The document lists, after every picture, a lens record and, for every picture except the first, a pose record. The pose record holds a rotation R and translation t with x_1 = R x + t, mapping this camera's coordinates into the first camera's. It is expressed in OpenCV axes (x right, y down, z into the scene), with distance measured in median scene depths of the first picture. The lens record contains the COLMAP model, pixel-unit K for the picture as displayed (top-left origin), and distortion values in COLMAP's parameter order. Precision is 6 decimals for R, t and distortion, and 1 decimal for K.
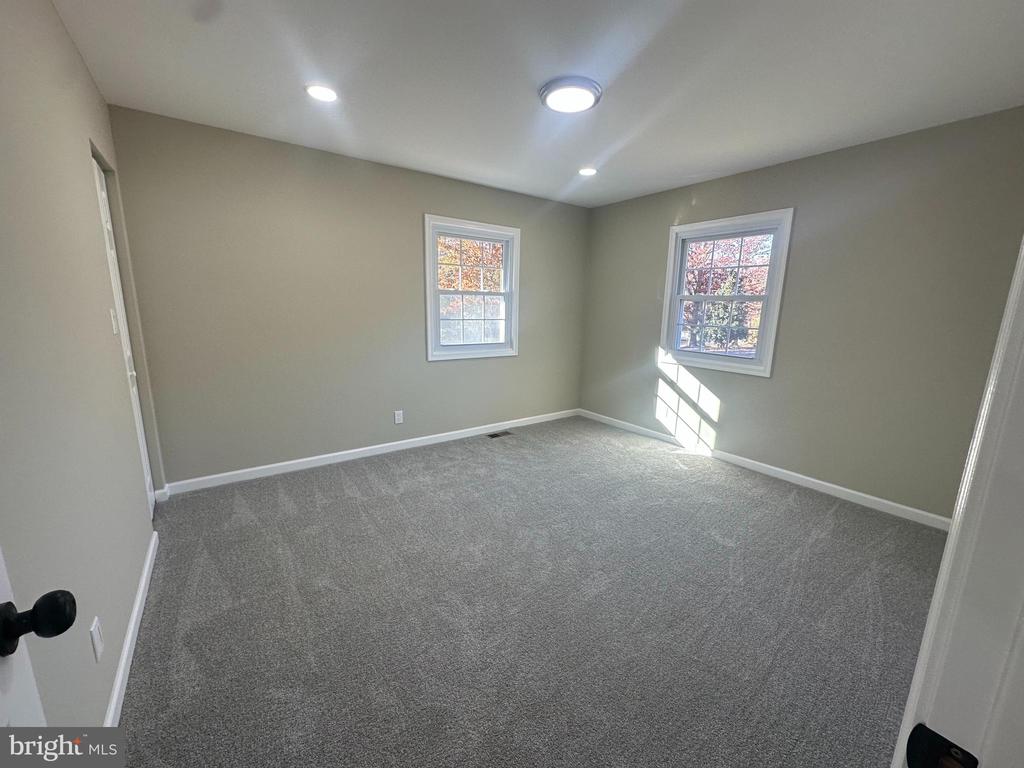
lens RADIAL K [[405.5, 0, 512.0], [0, 405.5, 384.0], [0, 0, 1]] dist [-0.001312, 0.000046]
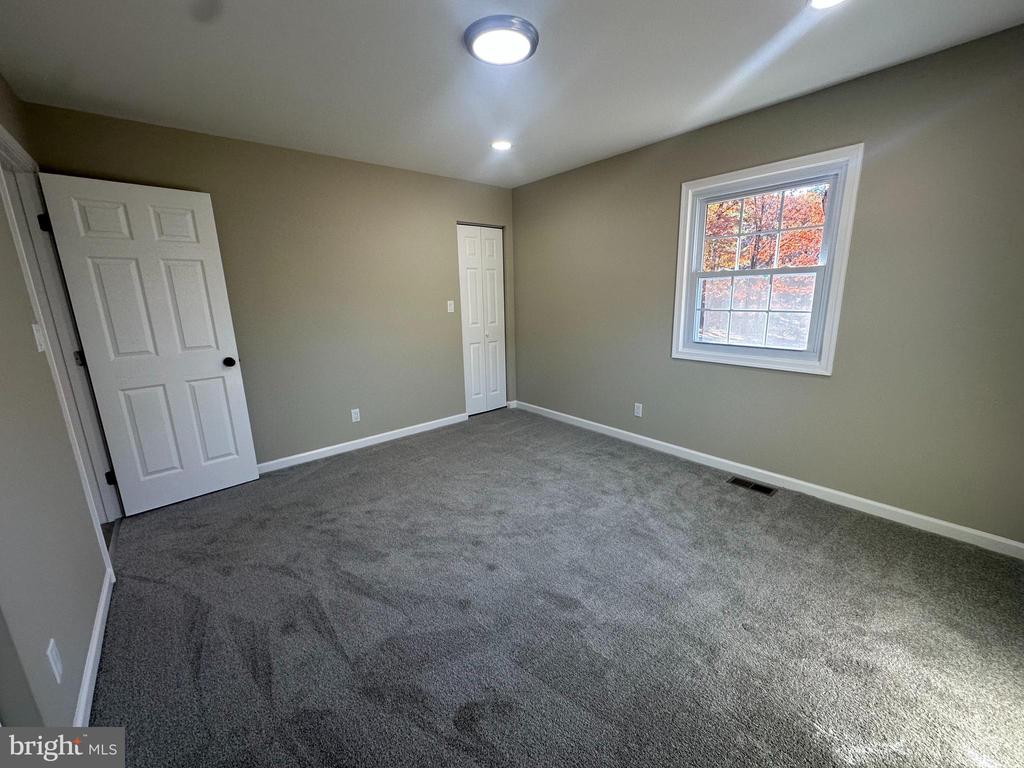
lens RADIAL K [[405.5, 0, 512.0], [0, 405.5, 384.0], [0, 0, 1]] dist [-0.001312, 0.000046]
pose [[0.072498, 0.197264, -0.977666, 0.607228], [-0.166157, 0.968936, 0.183181, -0.101156], [0.983431, 0.149166, 0.103023, 0.572863]]
